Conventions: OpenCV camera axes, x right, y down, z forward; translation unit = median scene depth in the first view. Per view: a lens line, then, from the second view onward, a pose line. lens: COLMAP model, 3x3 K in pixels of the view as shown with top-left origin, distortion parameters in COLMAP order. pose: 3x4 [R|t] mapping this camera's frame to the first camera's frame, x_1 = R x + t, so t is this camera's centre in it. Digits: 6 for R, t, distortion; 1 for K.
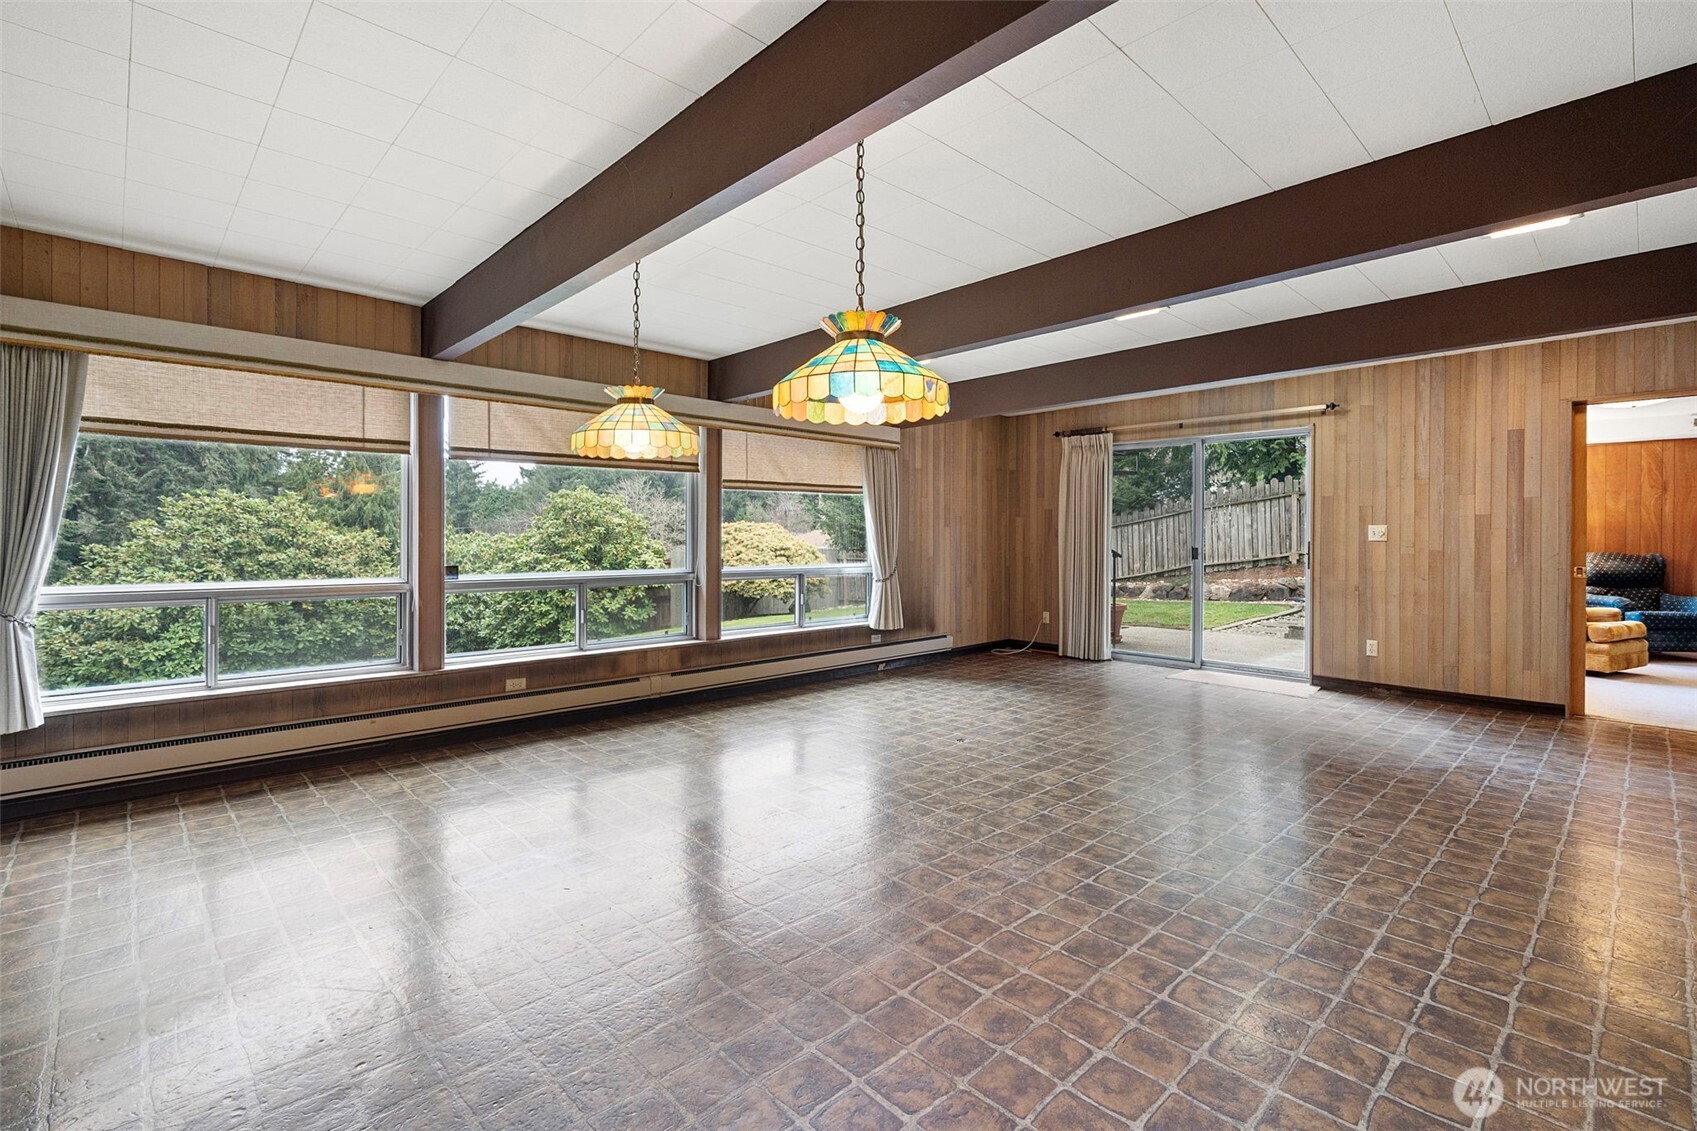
lens RADIAL K [[771.9, 0, 850.9], [0, 771.9, 537.3], [0, 0, 1]] dist [-0.002931, 0.002314]
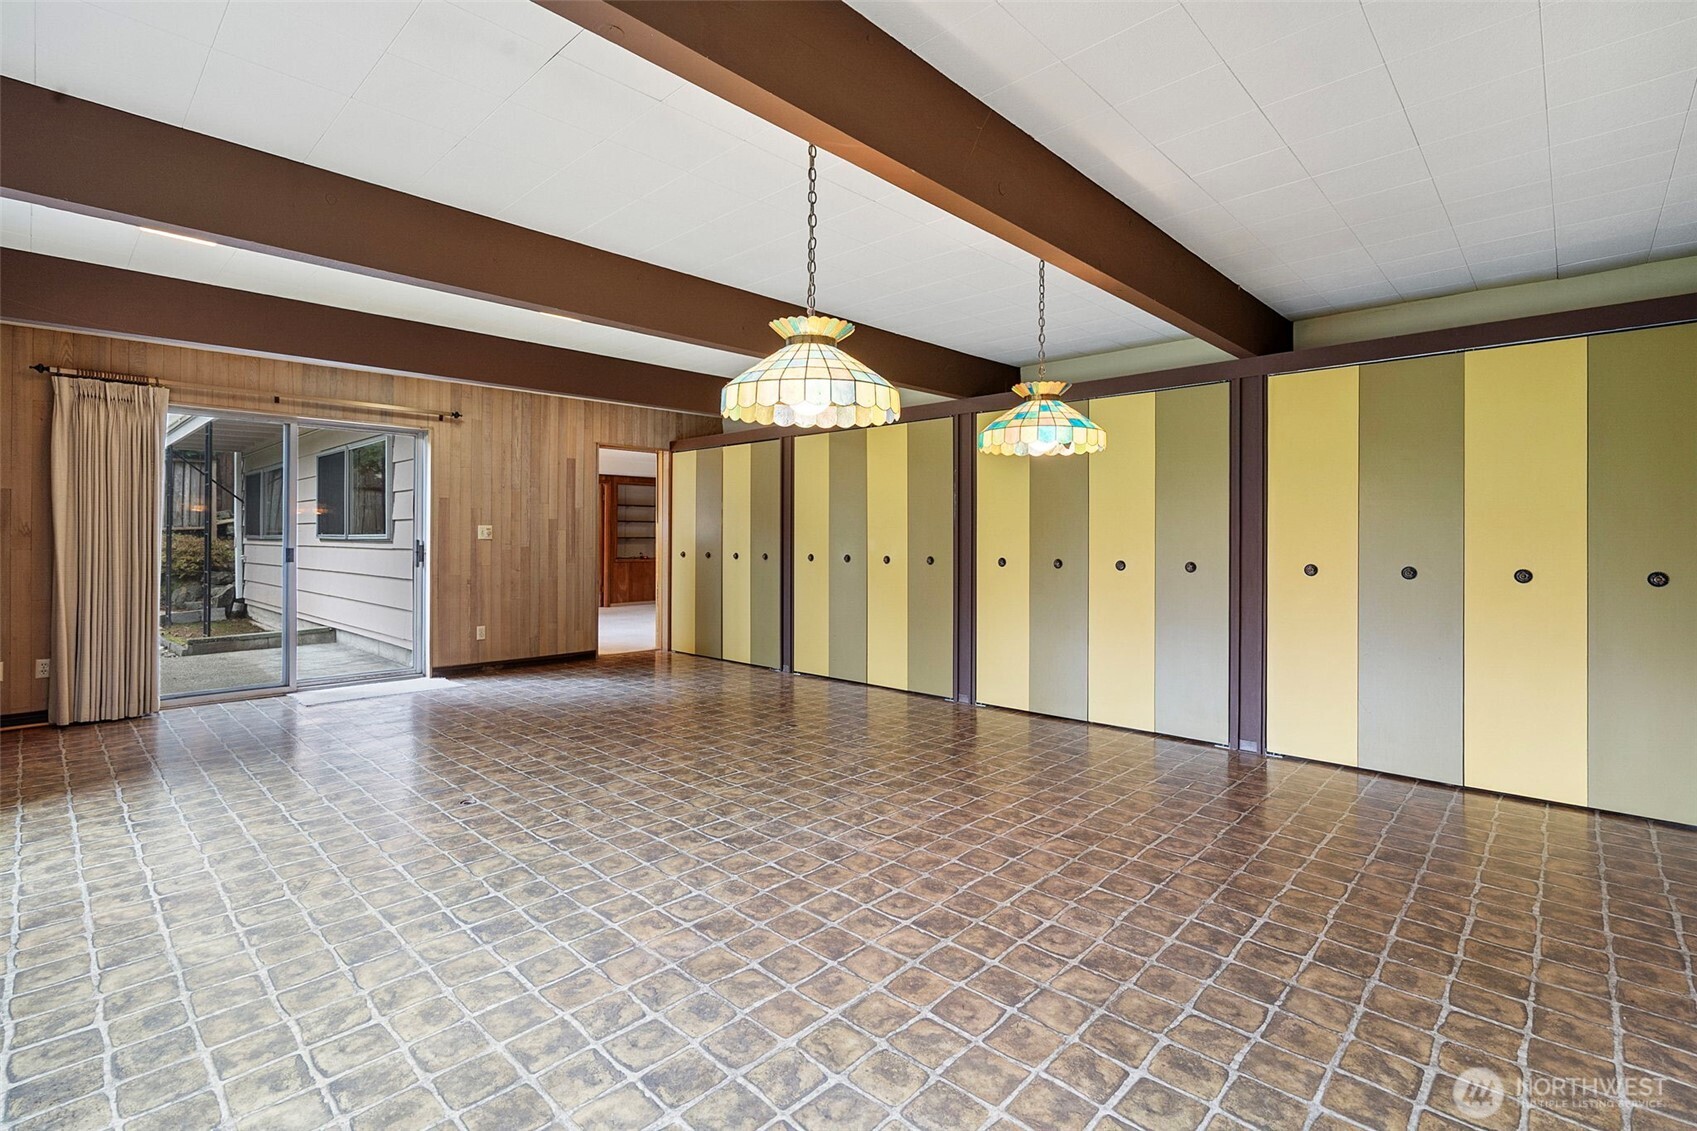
lens RADIAL K [[771.9, 0, 849.9], [0, 771.9, 549.2], [0, 0, 1]] dist [-0.002931, 0.002314]
pose [[-0.045035, -0.017180, 0.998838, -0.511888], [-0.002849, 0.999850, 0.017069, -0.002300], [-0.998981, -0.002077, -0.045078, 0.526416]]
